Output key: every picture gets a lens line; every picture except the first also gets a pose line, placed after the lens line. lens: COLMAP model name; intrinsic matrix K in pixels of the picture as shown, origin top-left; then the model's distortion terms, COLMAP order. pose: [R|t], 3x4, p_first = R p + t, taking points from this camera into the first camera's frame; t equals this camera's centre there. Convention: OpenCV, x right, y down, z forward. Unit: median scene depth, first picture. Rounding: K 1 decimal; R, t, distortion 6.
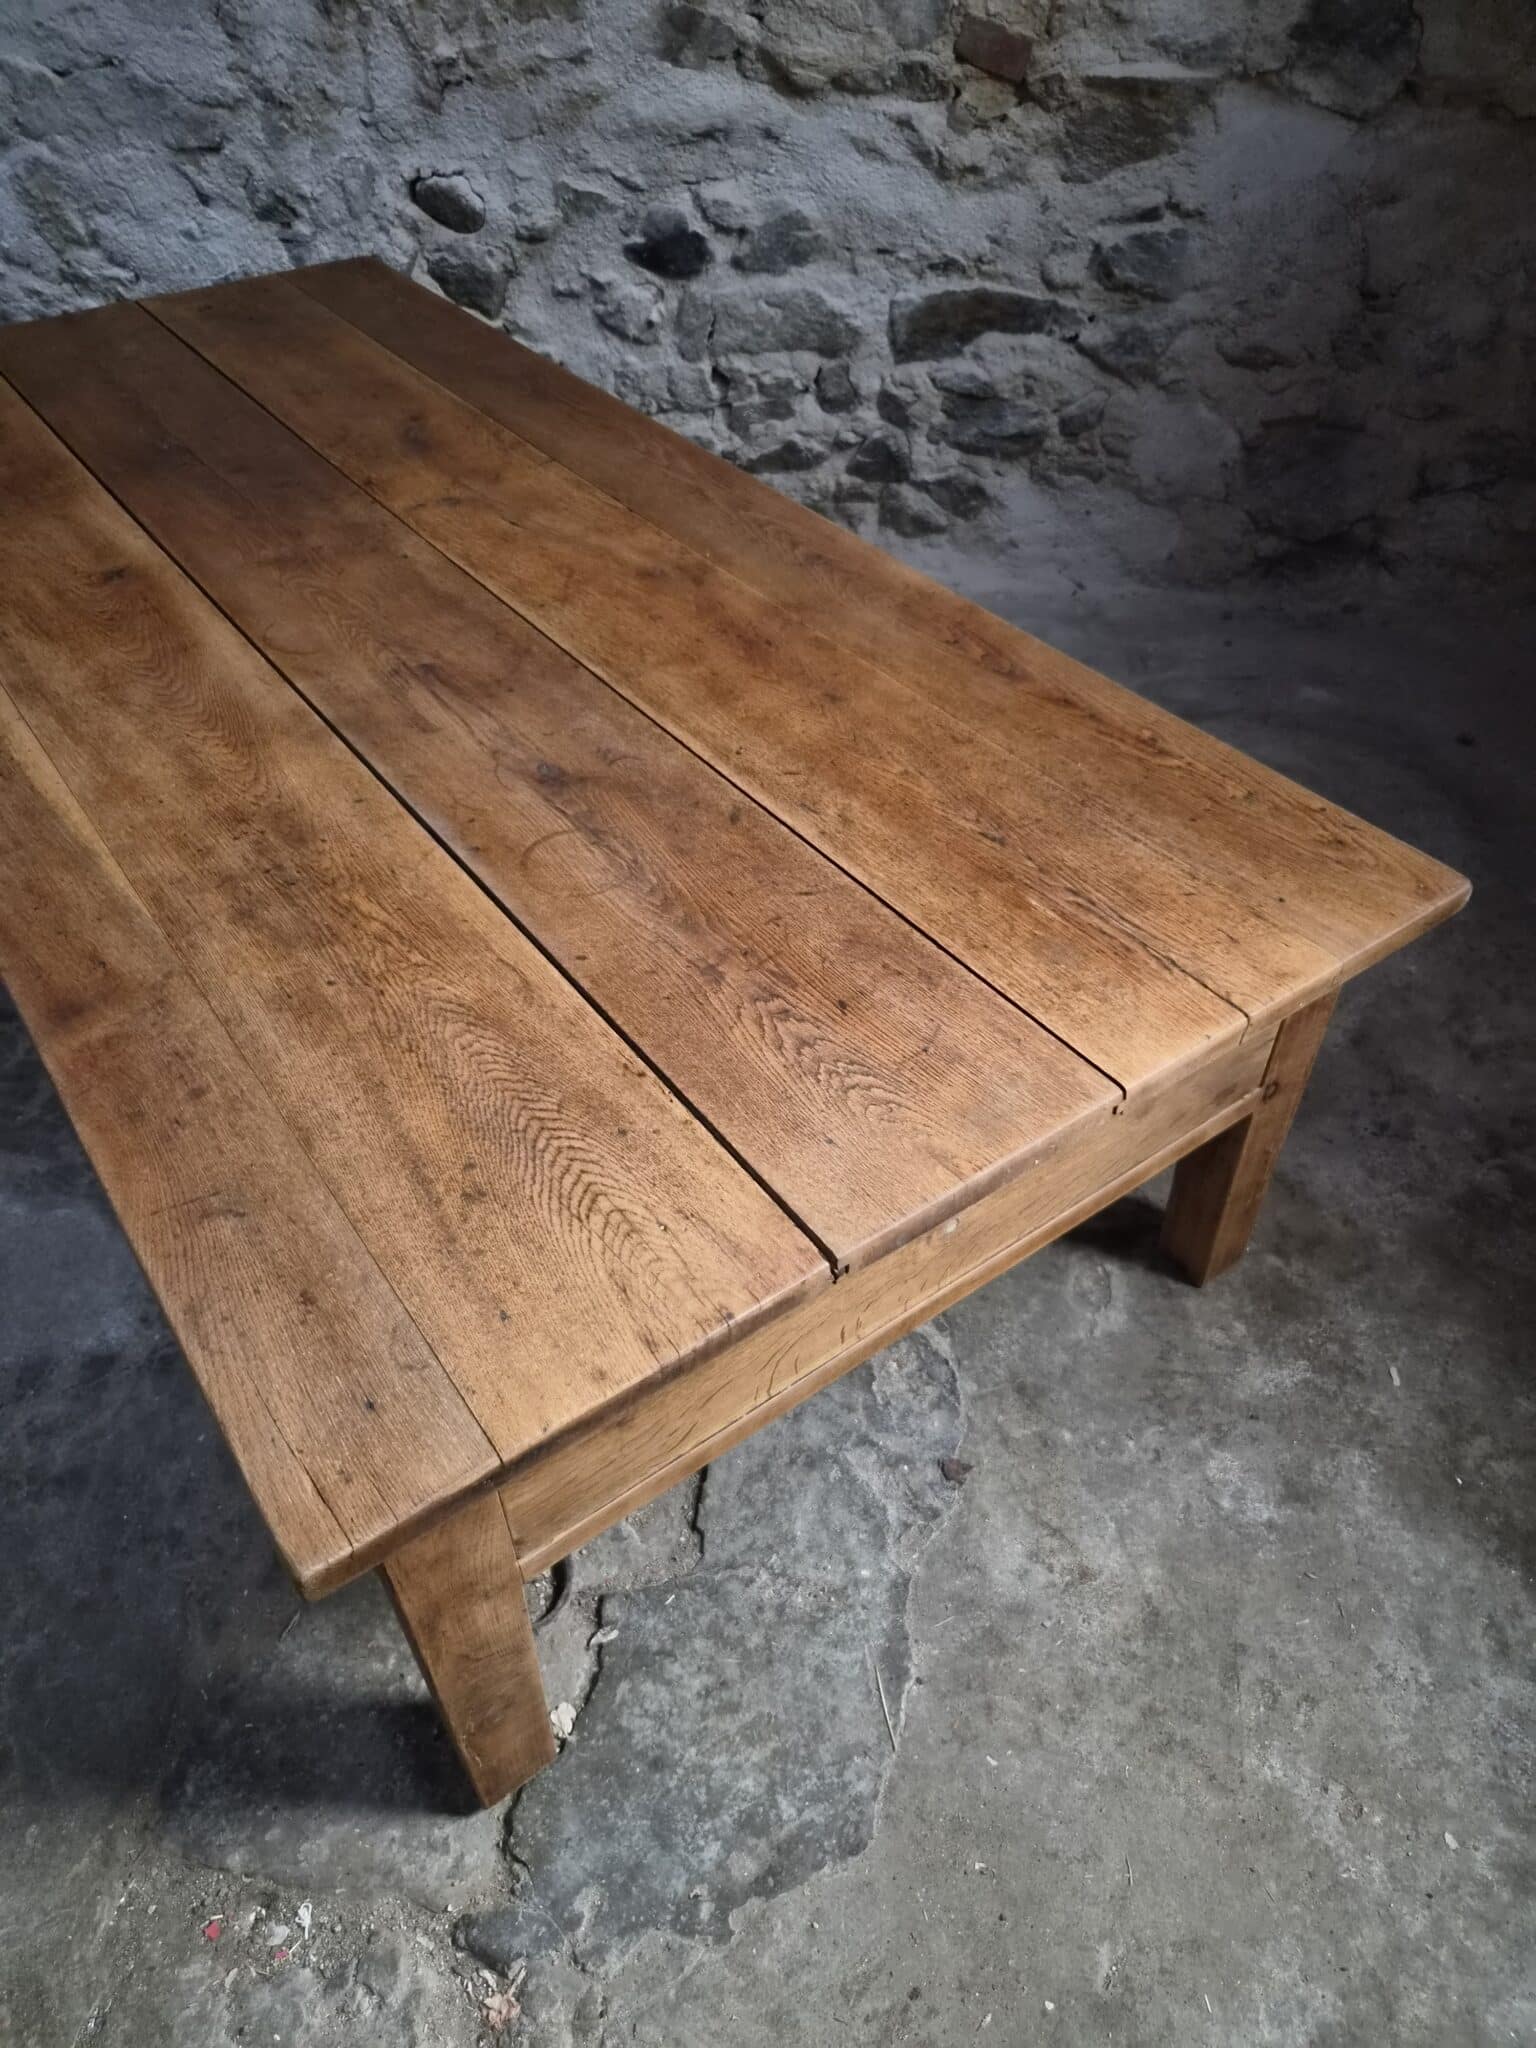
lens RADIAL K [[1378.8, 0, 792.7], [0, 1378.8, 1024.6], [0, 0, 1]] dist [0.059544, -0.050920]
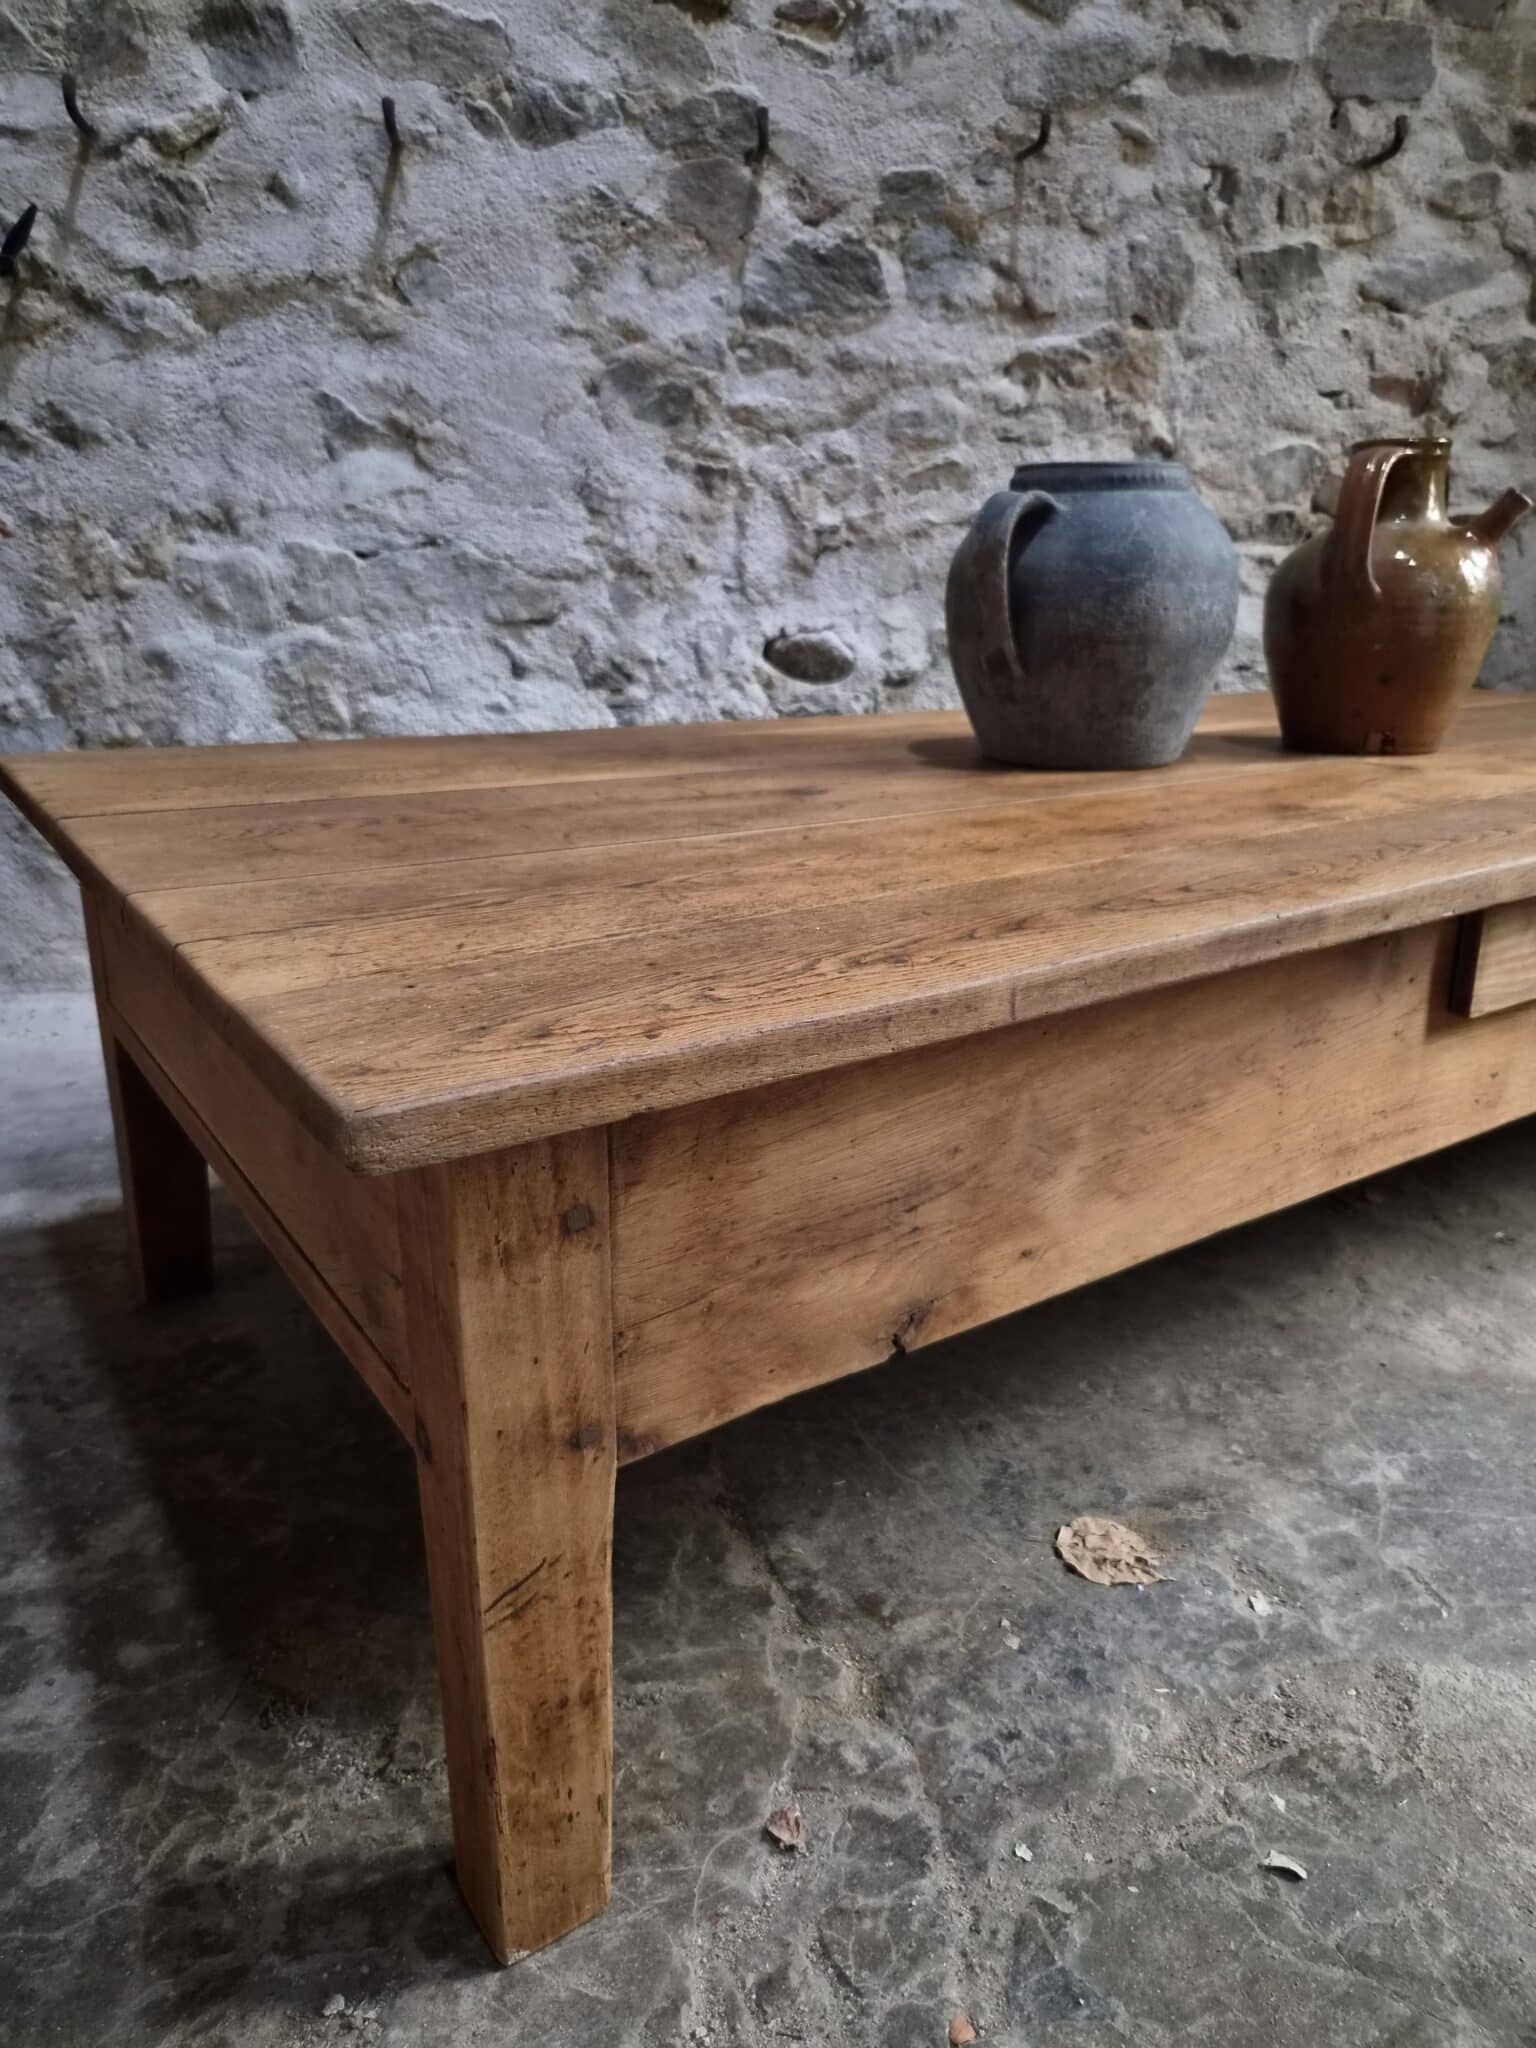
lens RADIAL K [[1386.9, 0, 759.1], [0, 1386.9, 1027.3], [0, 0, 1]] dist [0.056846, -0.048117]
pose [[0.924067, -0.114145, 0.364790, -0.706093], [0.256346, 0.892989, -0.369941, -0.007267], [-0.283527, 0.435363, 0.854442, 0.313877]]
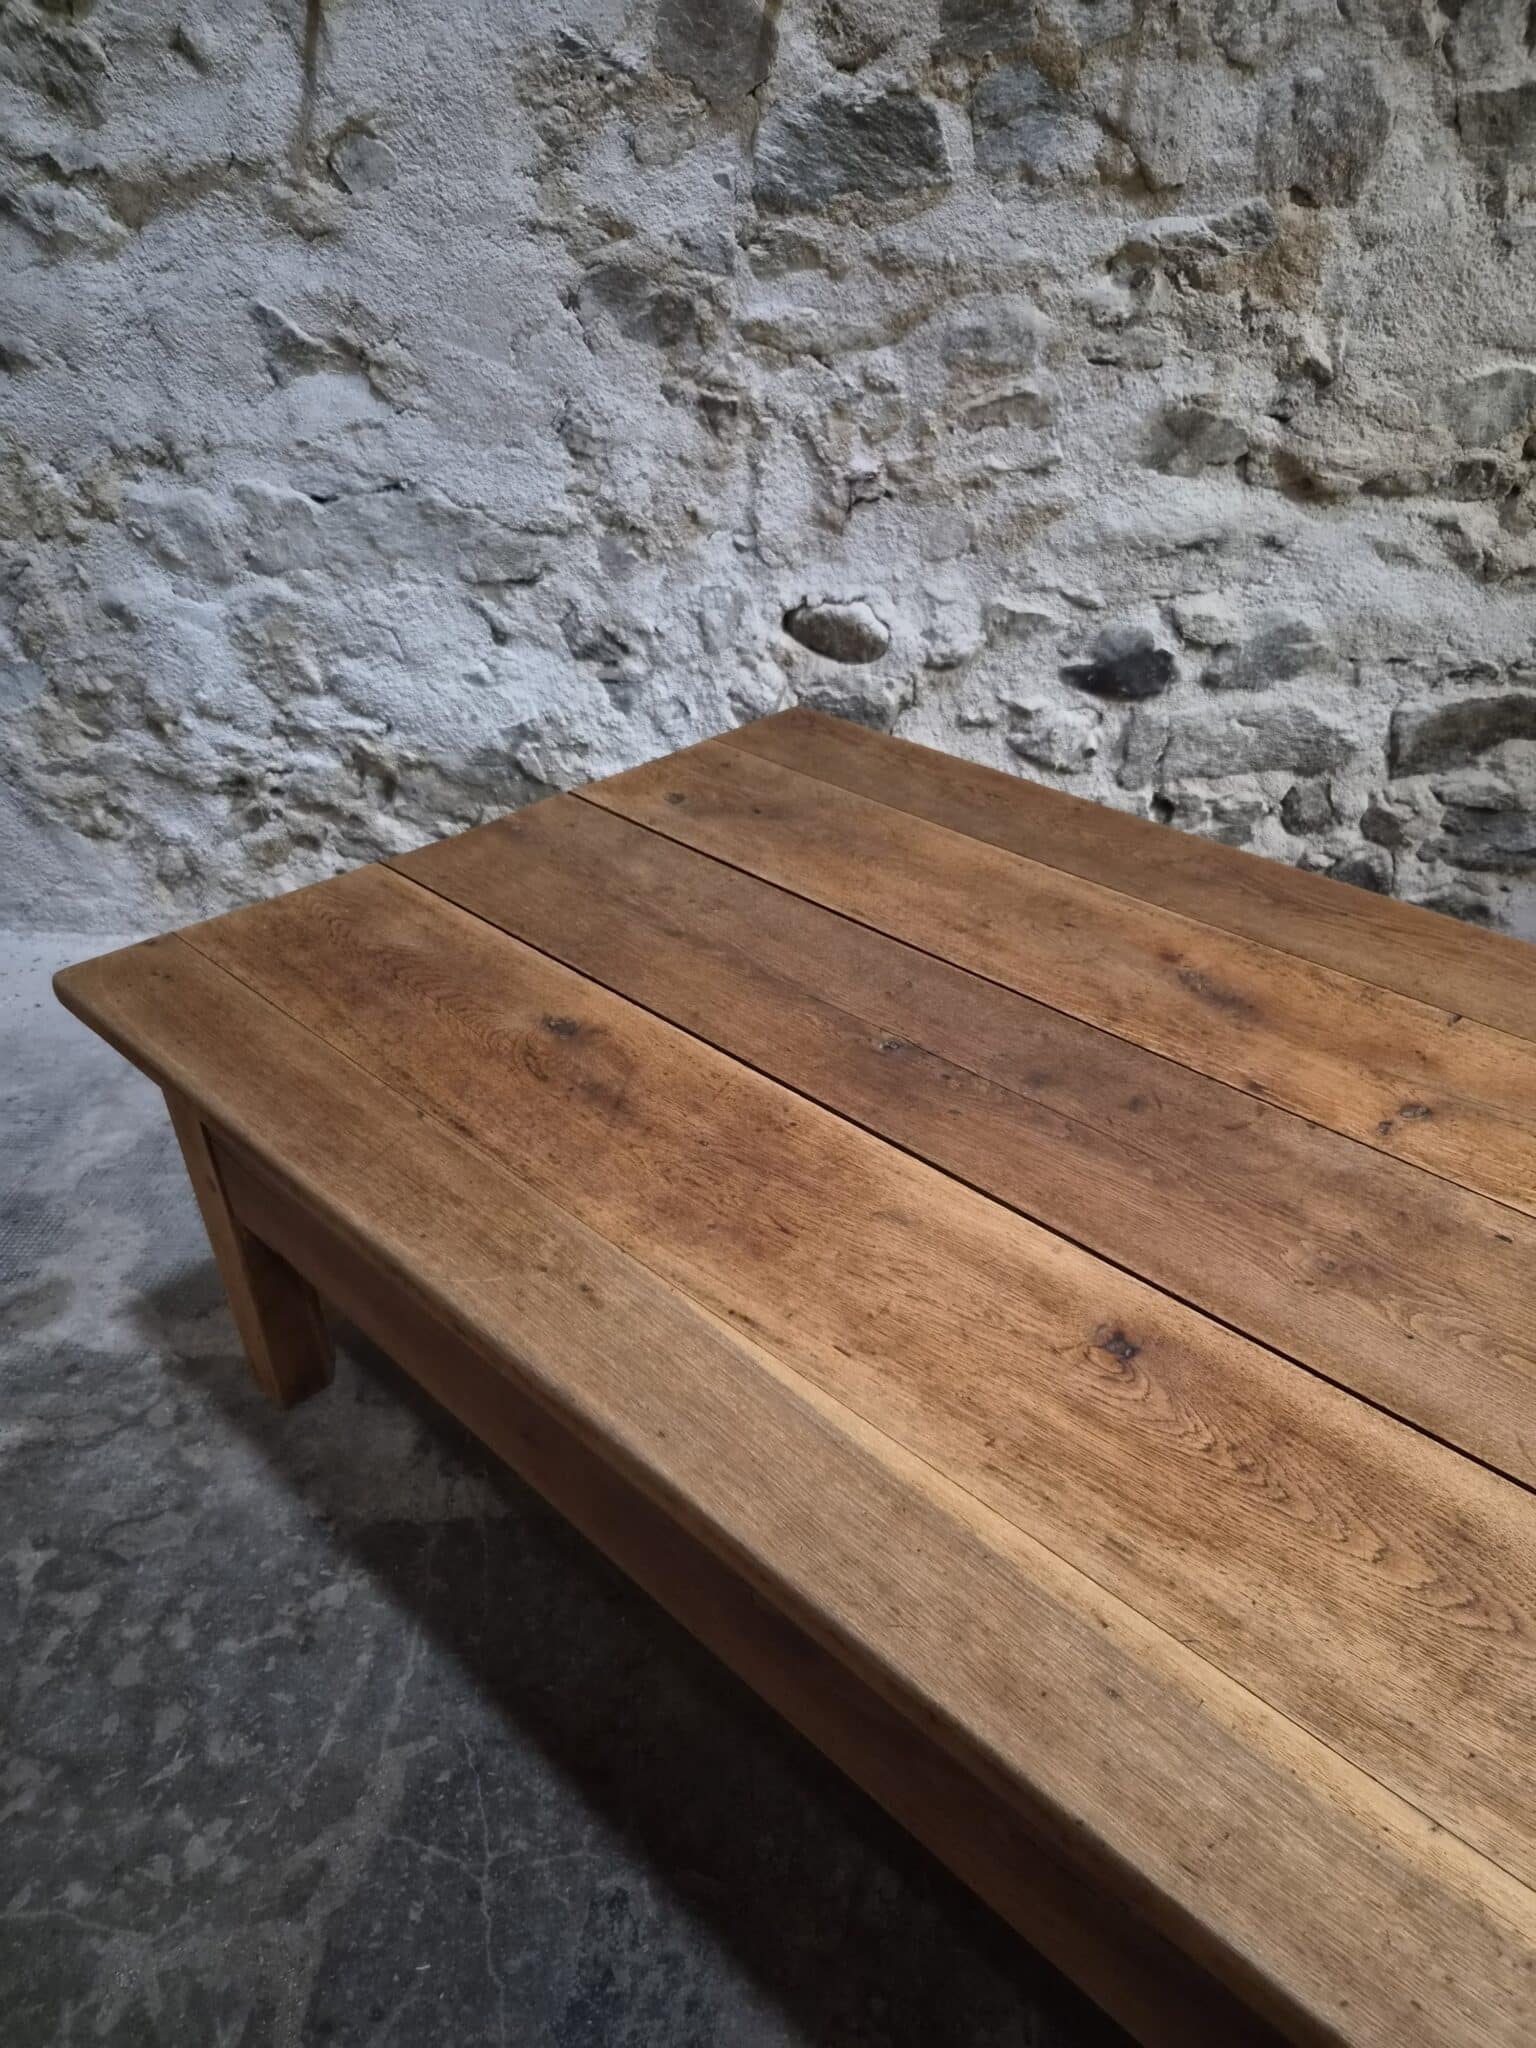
lens RADIAL K [[1368.9, 0, 784.7], [0, 1368.9, 1032.4], [0, 0, 1]] dist [0.057060, -0.044466]
pose [[0.983266, -0.093128, 0.156573, -0.451398], [0.120323, 0.977310, -0.174322, -0.237679], [-0.136786, 0.190245, 0.972161, 0.288612]]
